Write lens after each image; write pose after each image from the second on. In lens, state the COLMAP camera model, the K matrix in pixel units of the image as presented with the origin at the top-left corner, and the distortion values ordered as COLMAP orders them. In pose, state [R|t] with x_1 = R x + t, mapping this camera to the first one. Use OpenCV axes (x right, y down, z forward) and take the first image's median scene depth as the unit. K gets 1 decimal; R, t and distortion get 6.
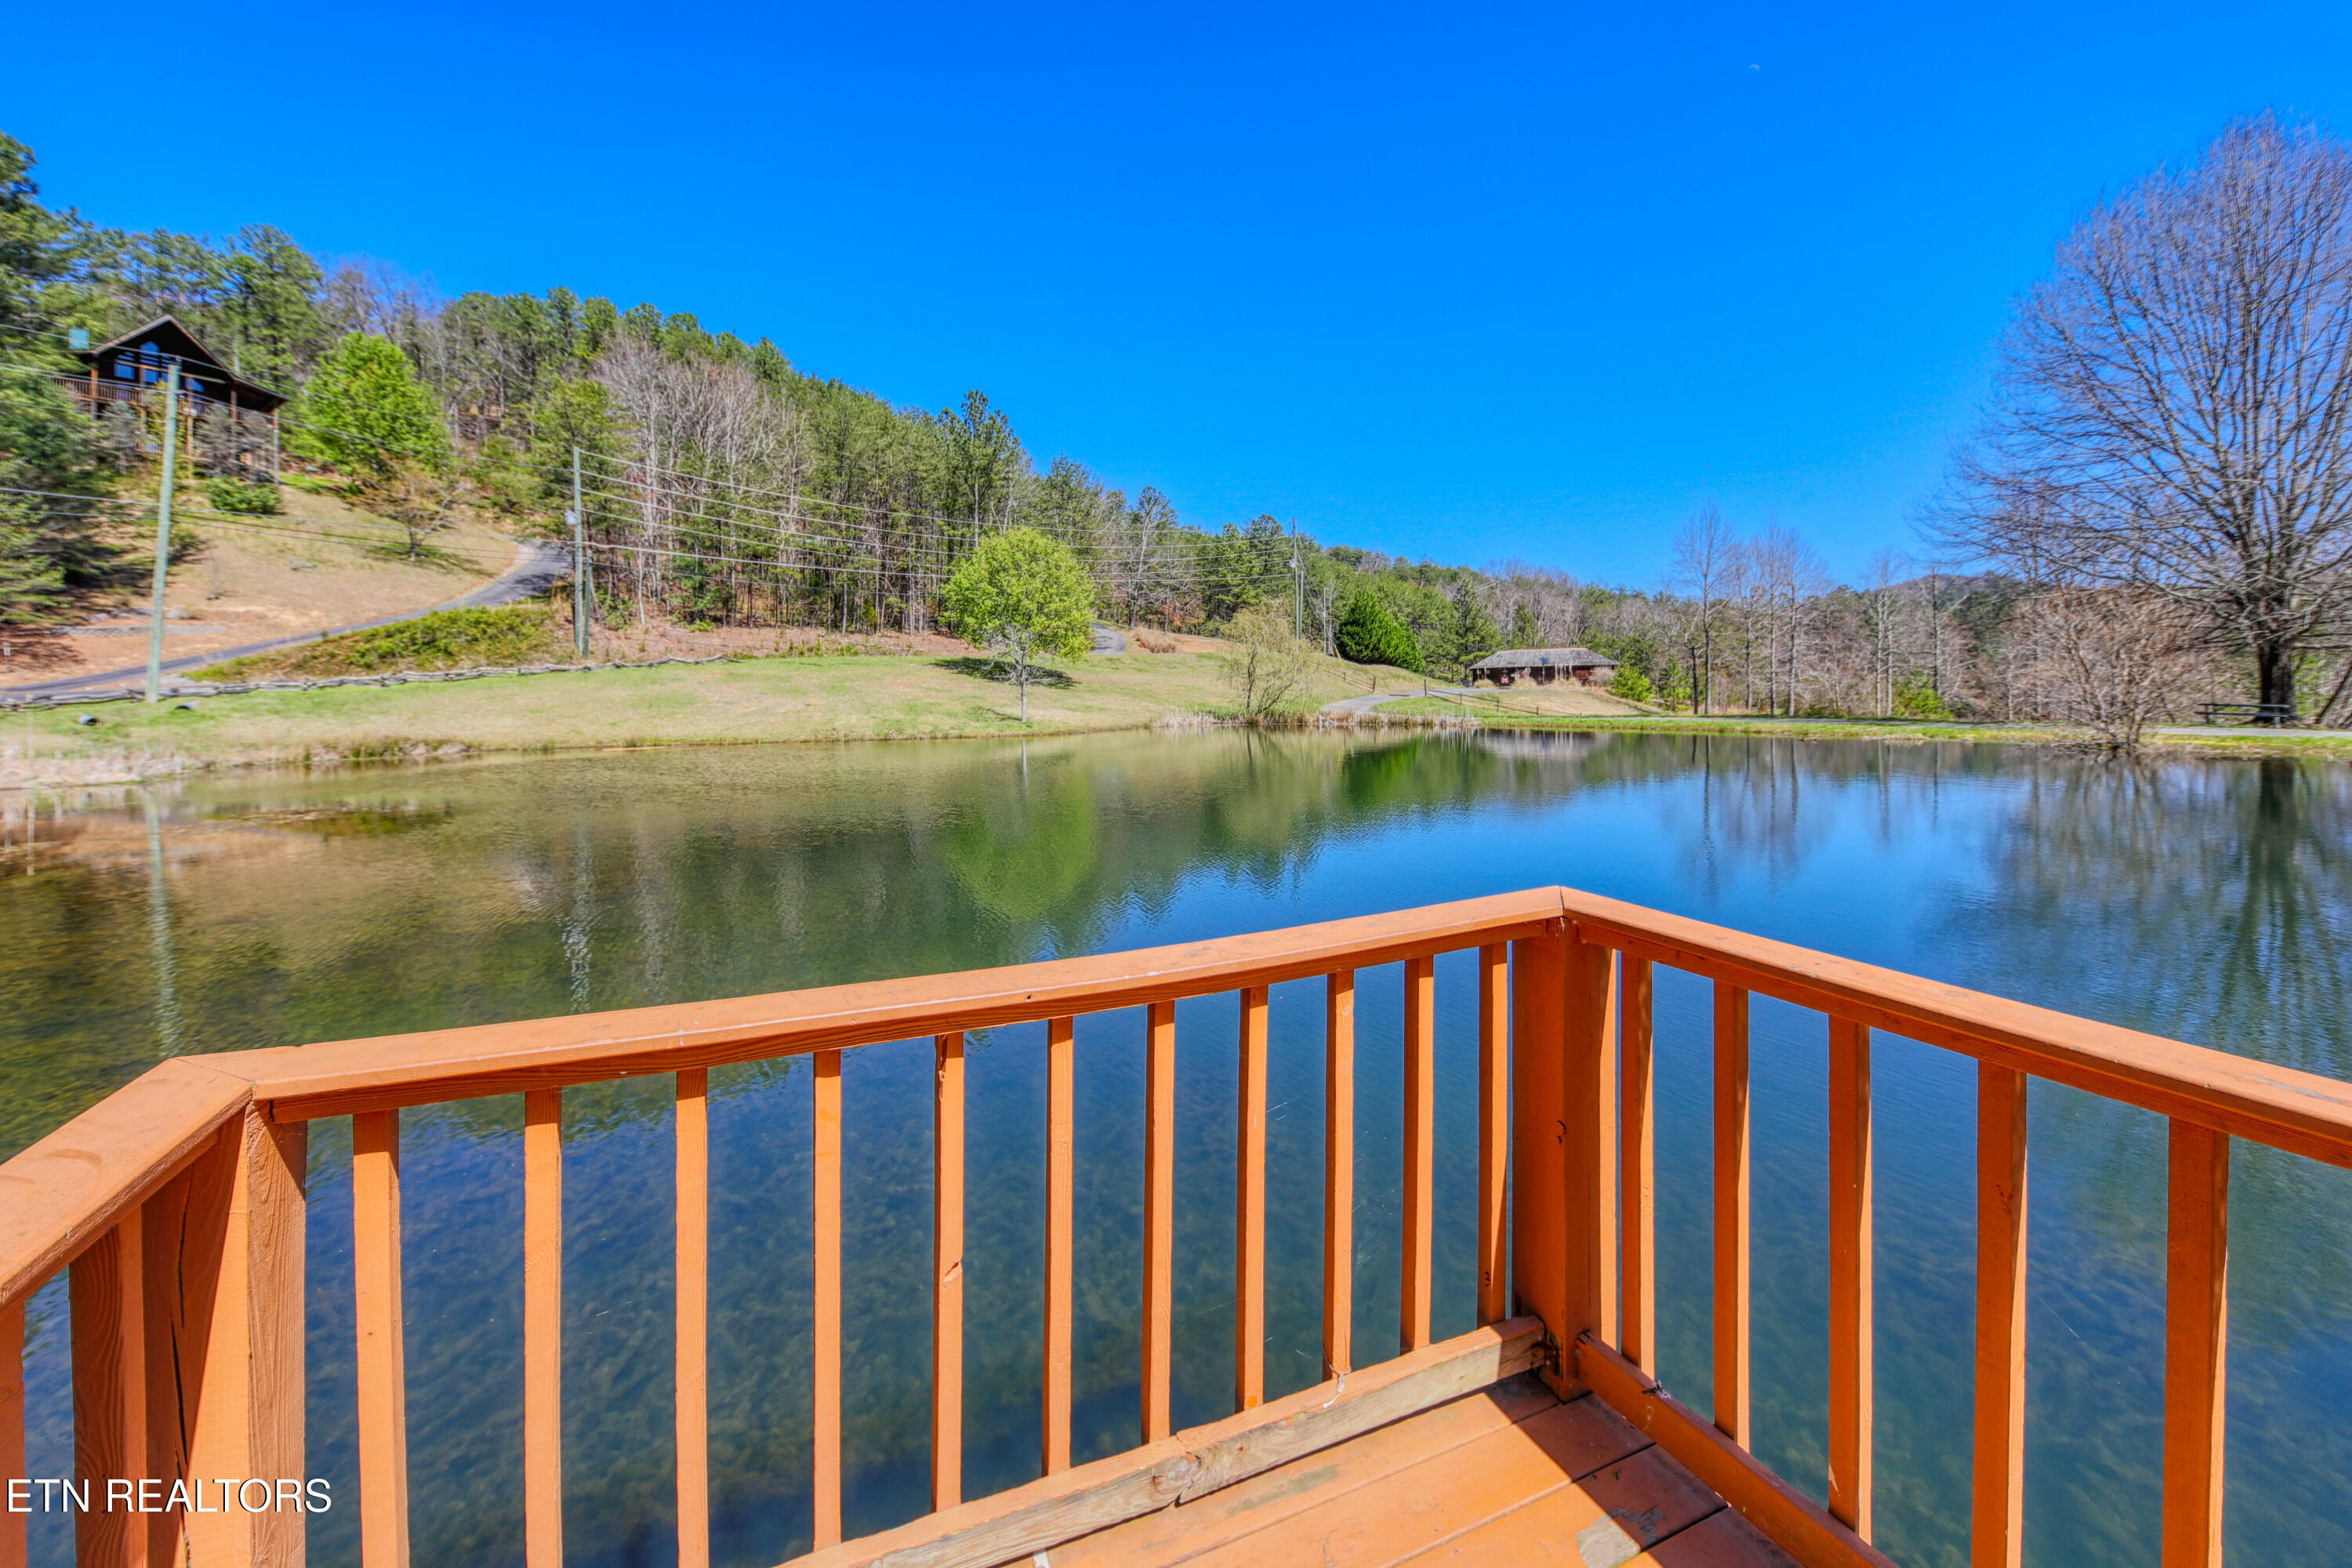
lens RADIAL K [[907.2, 0, 1204.7], [0, 907.2, 675.9], [0, 0, 1]] dist [-0.010099, -0.001600]
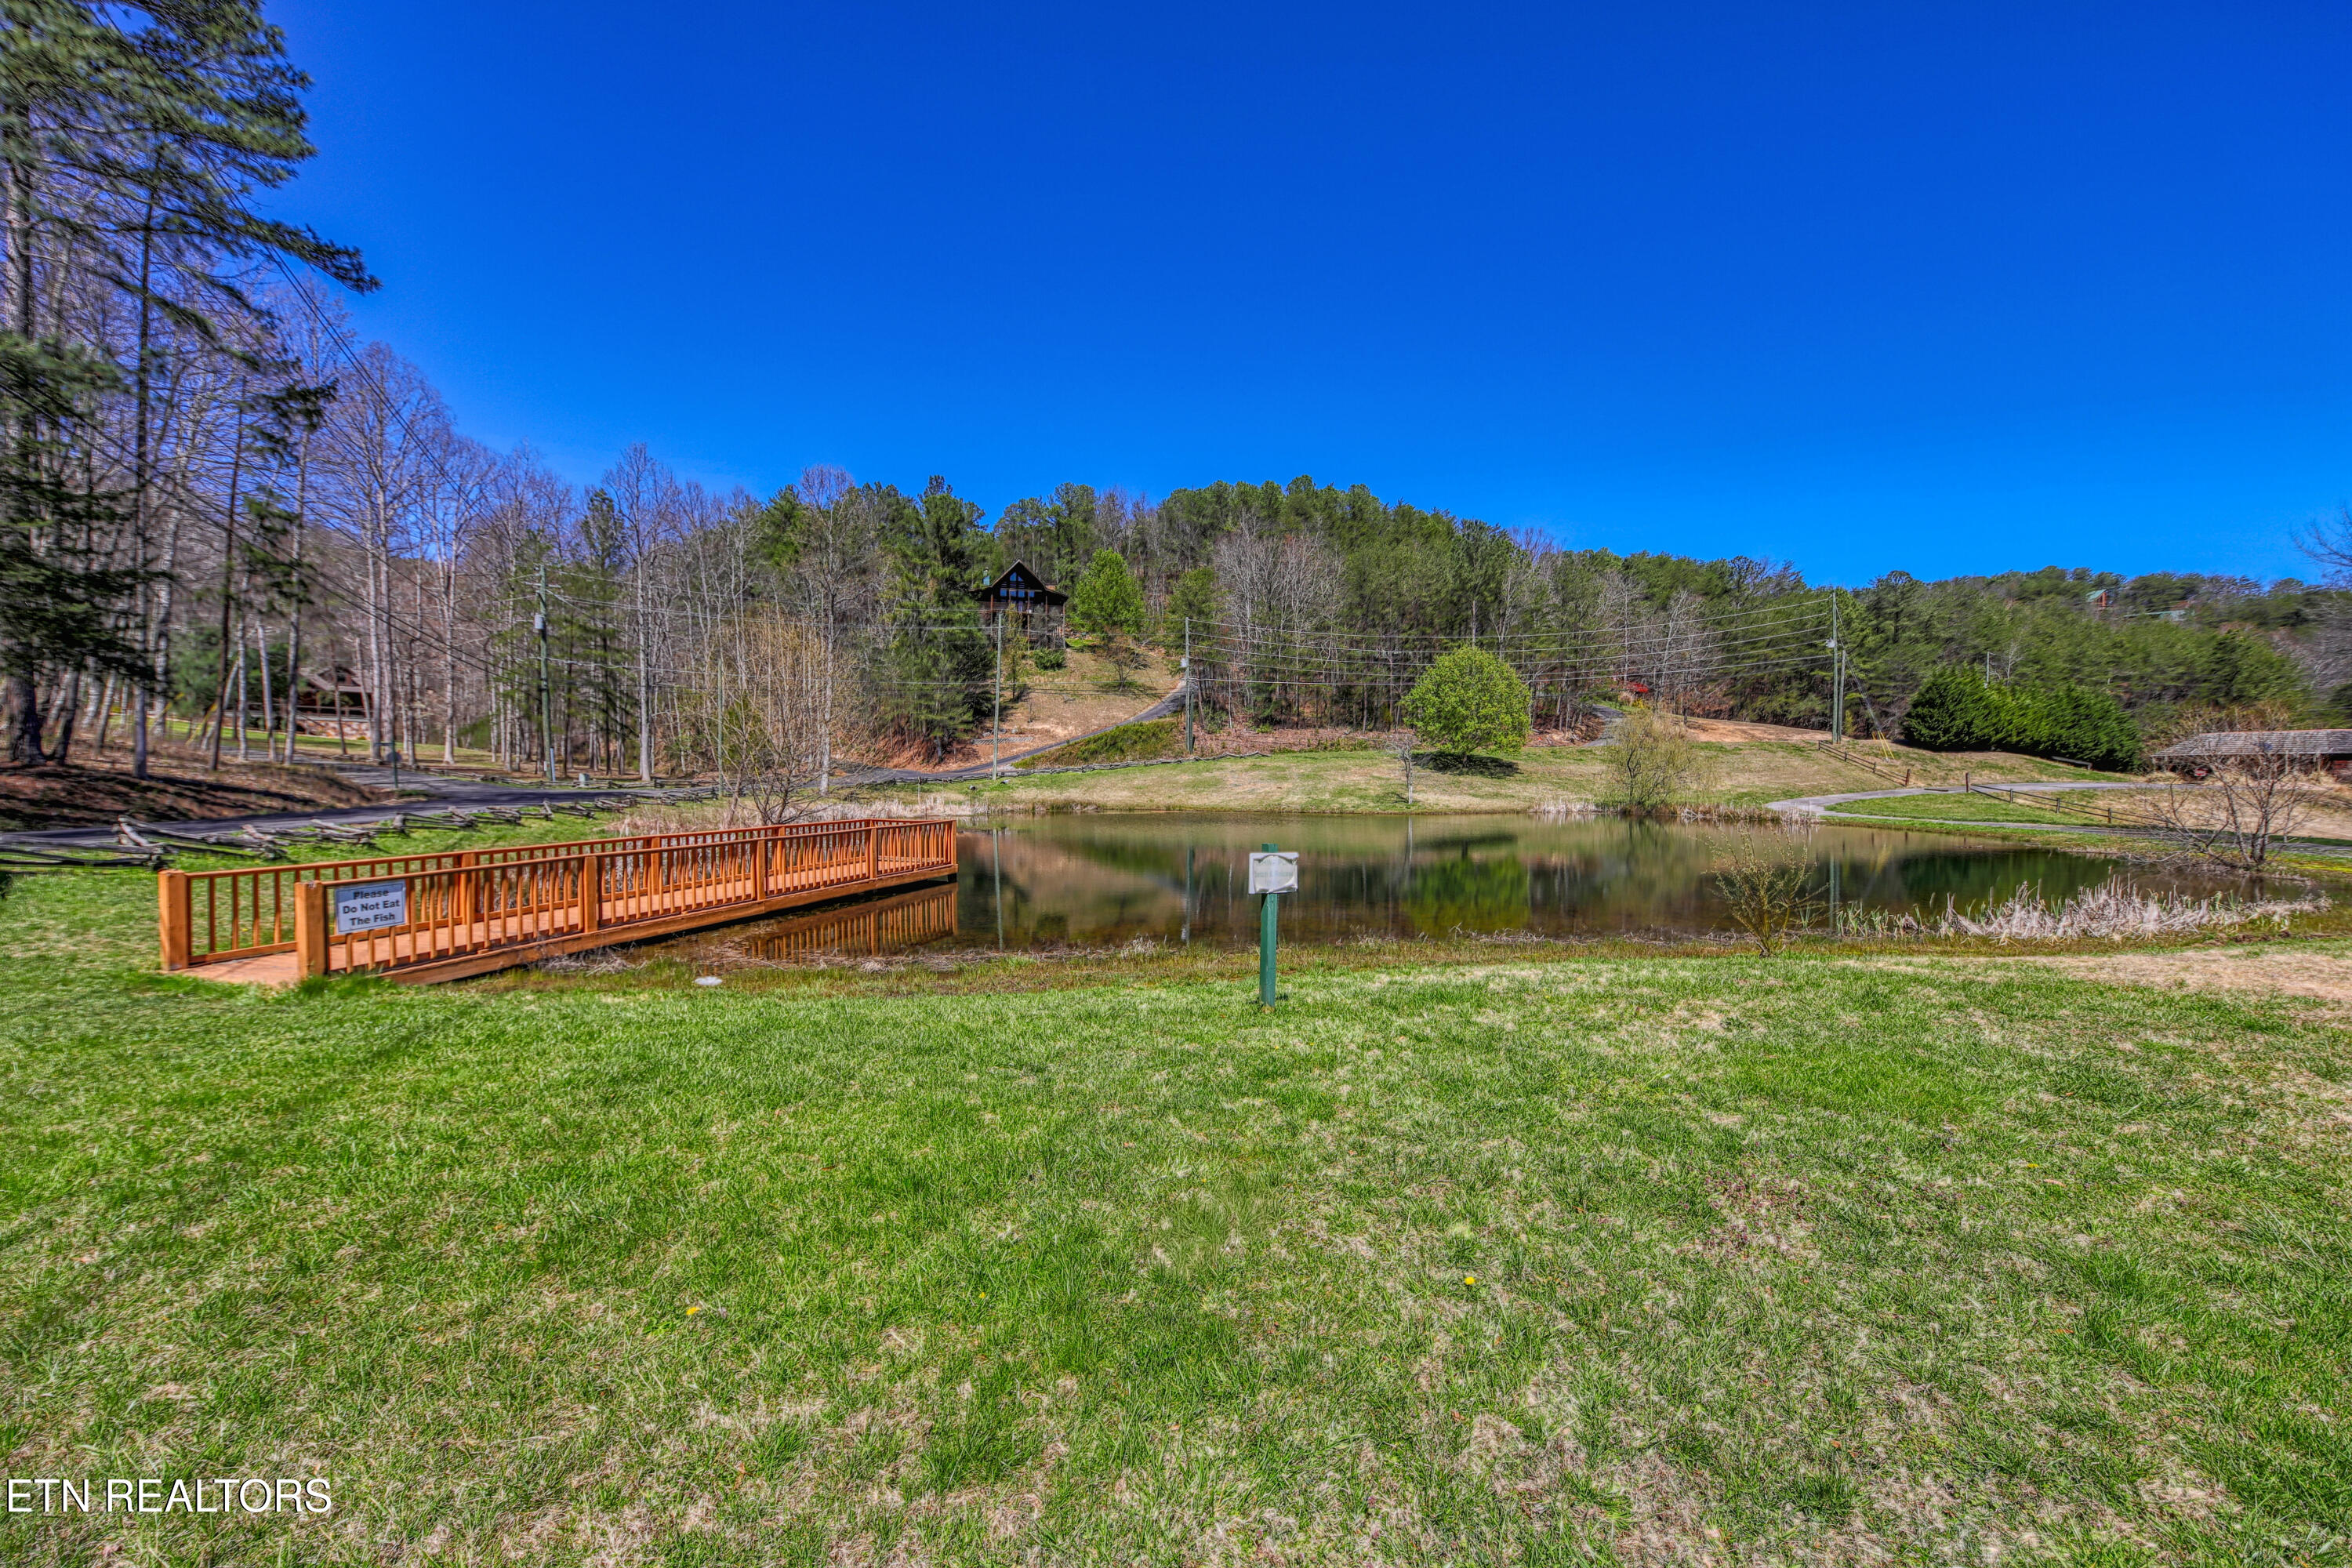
lens RADIAL K [[799.5, 0, 1156.3], [0, 799.5, 777.1], [0, 0, 1]] dist [0.000944, -0.000091]
pose [[0.761244, 0.015109, -0.648289, 0.118969], [-0.000485, 0.999742, 0.022731, -0.007057], [0.648465, -0.016990, 0.761055, -0.064486]]
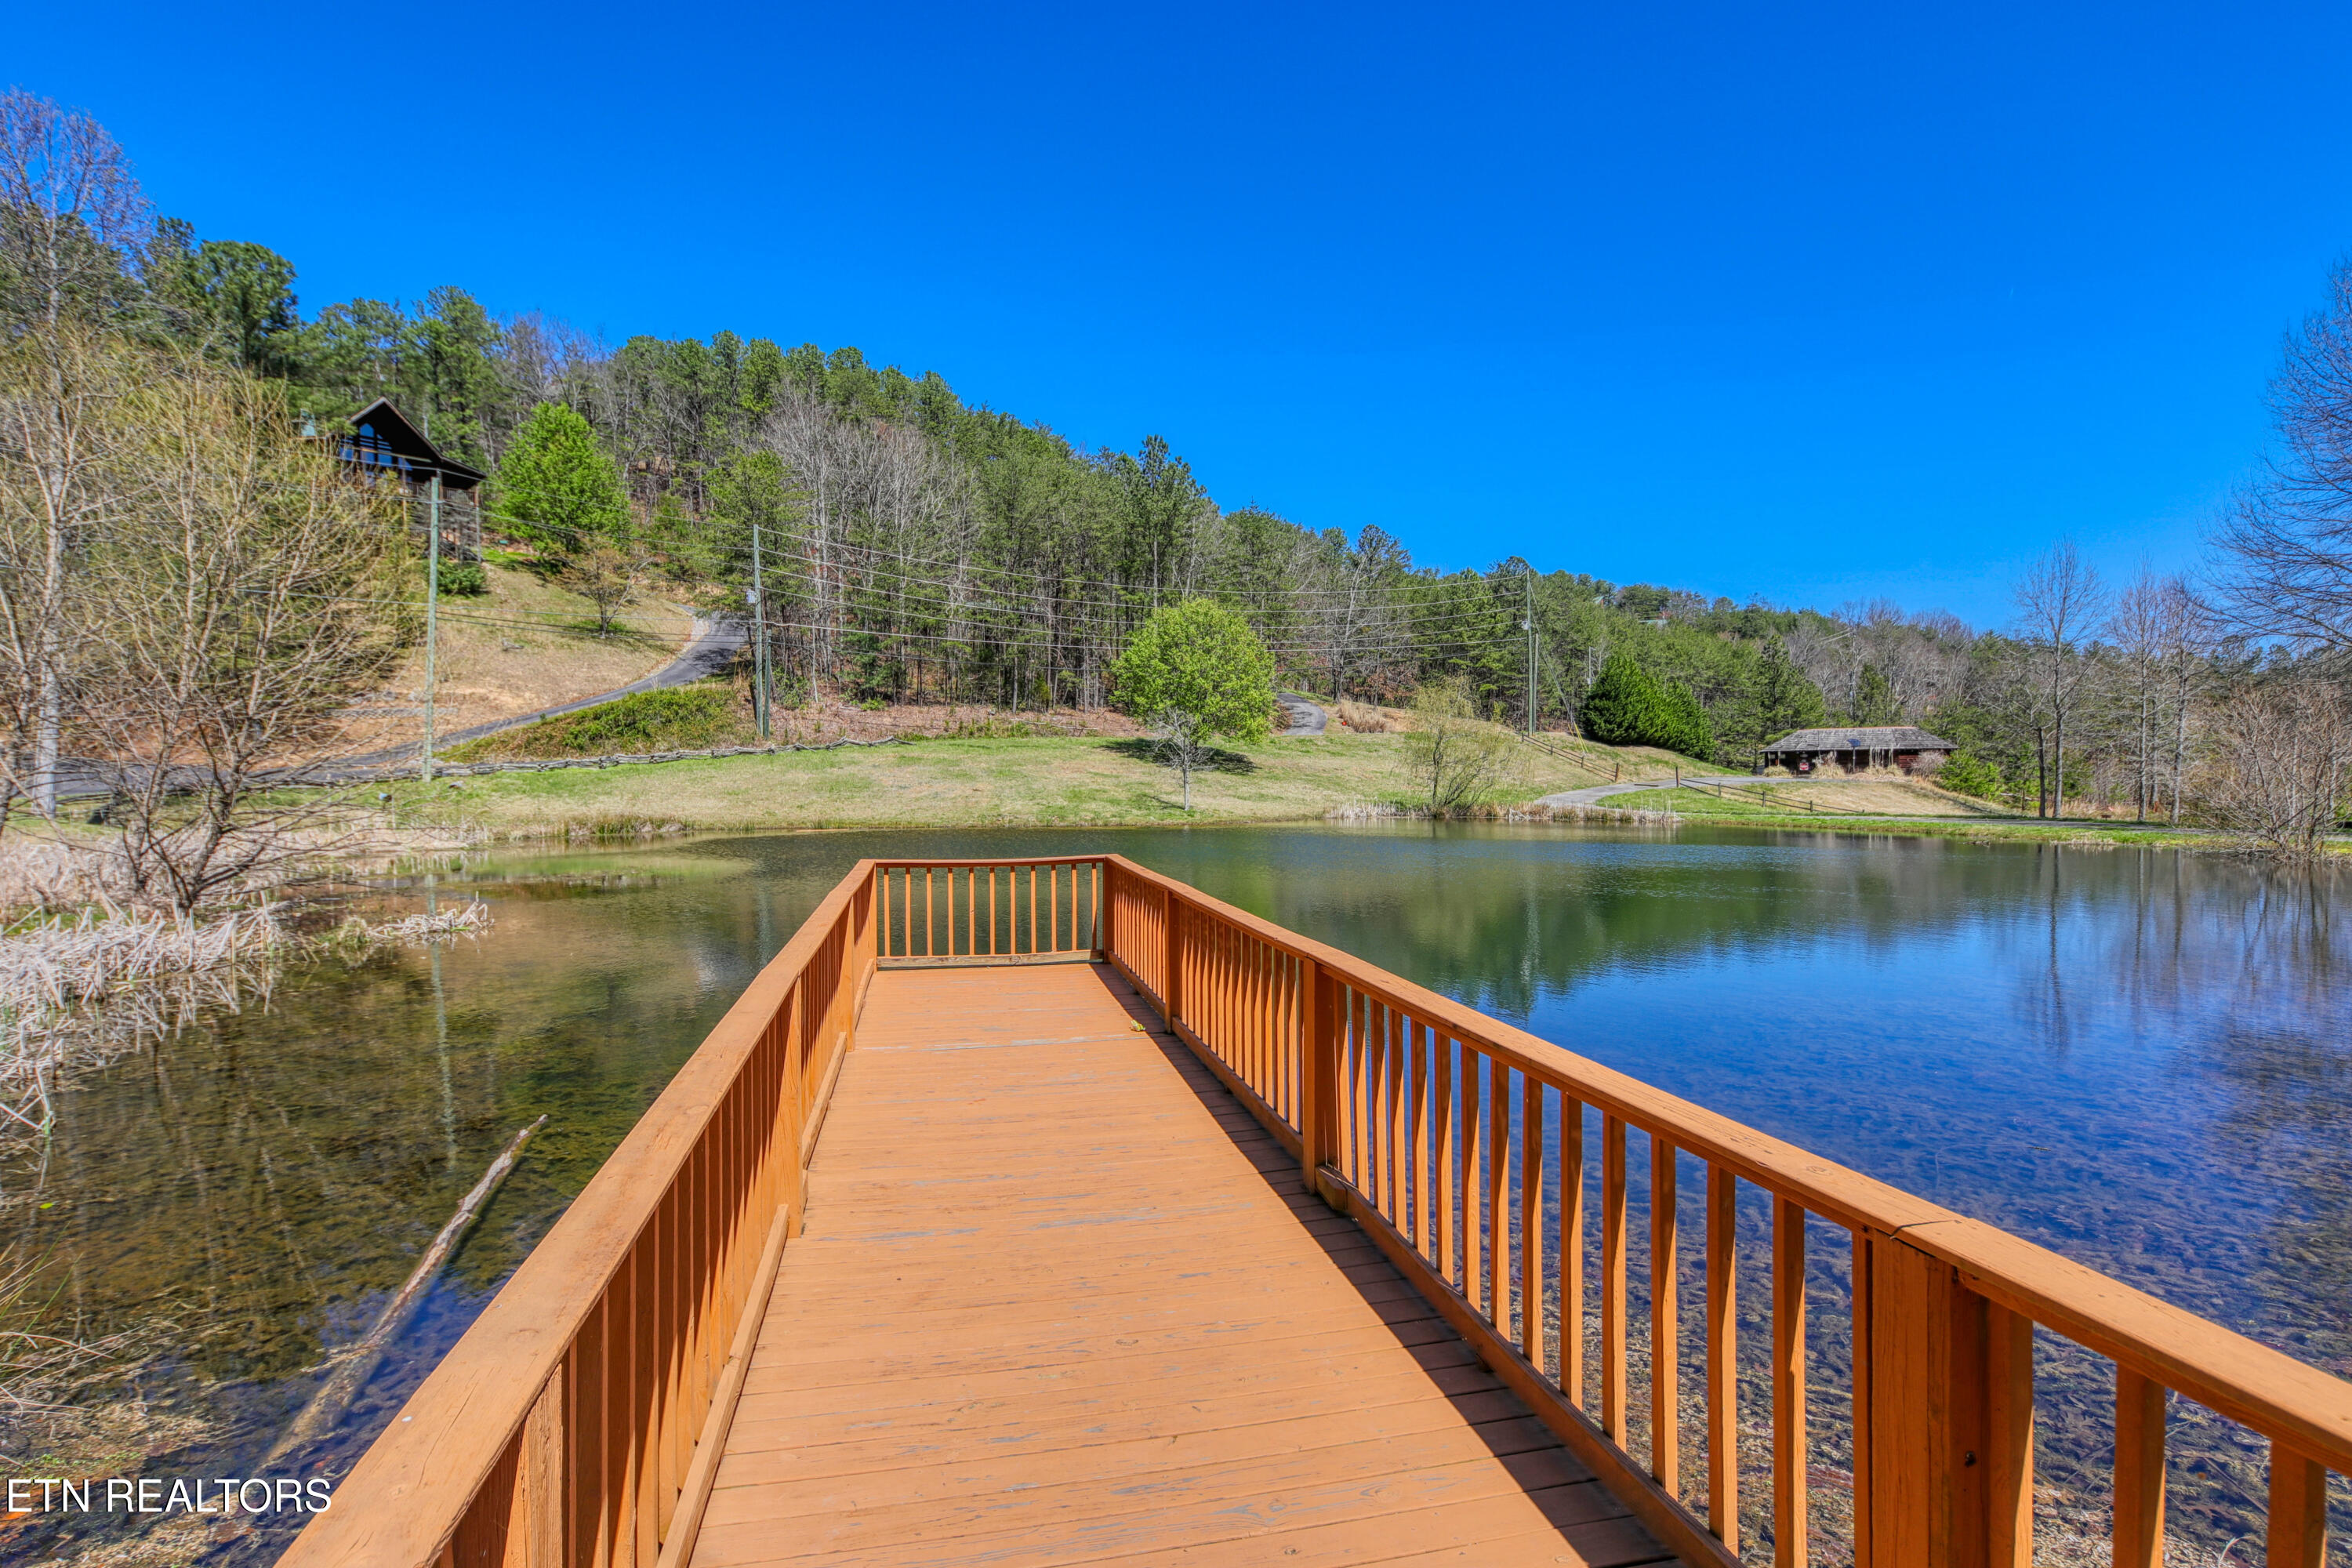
lens RADIAL K [[1103.2, 0, 1196.7], [0, 1103.2, 789.6], [0, 0, 1]] dist [0.002012, 0.000881]
pose [[0.976215, 0.011826, -0.216480, 0.027033], [-0.005183, 0.999499, 0.031228, -0.003418], [0.216741, -0.029364, 0.975787, -0.058617]]
